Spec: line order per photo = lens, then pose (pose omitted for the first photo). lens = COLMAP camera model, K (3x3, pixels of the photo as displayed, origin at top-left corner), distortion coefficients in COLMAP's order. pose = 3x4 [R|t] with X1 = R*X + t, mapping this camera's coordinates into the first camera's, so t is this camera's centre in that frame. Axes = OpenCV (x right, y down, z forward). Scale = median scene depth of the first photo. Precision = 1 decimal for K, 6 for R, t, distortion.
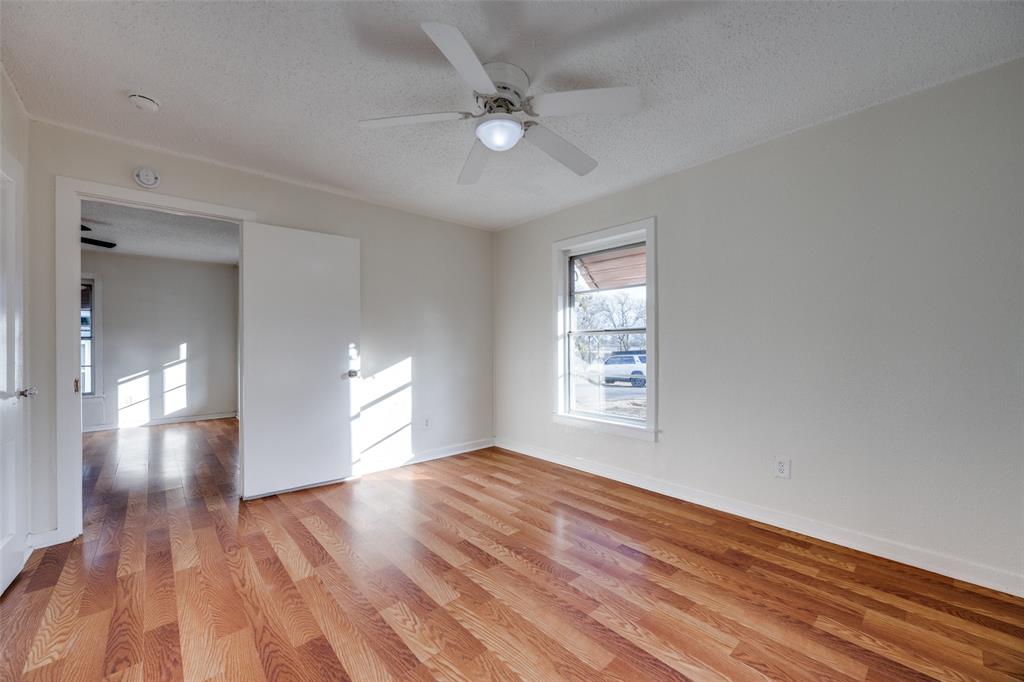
lens RADIAL K [[401.2, 0, 518.9], [0, 401.2, 344.1], [0, 0, 1]] dist [-0.000875, 0.000077]
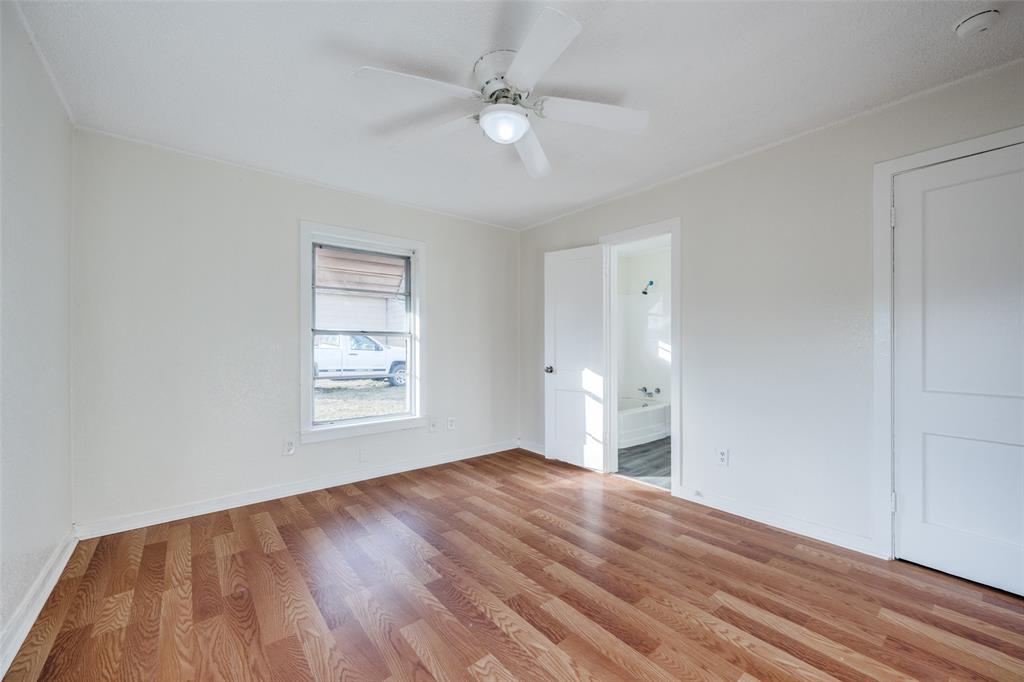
lens RADIAL K [[401.2, 0, 518.9], [0, 401.2, 344.1], [0, 0, 1]] dist [-0.000875, 0.000077]
pose [[-0.998388, 0.006862, 0.056342, -0.133426], [0.006577, 0.999965, -0.005249, 0.000130], [-0.056376, -0.004870, -0.998398, 1.950575]]
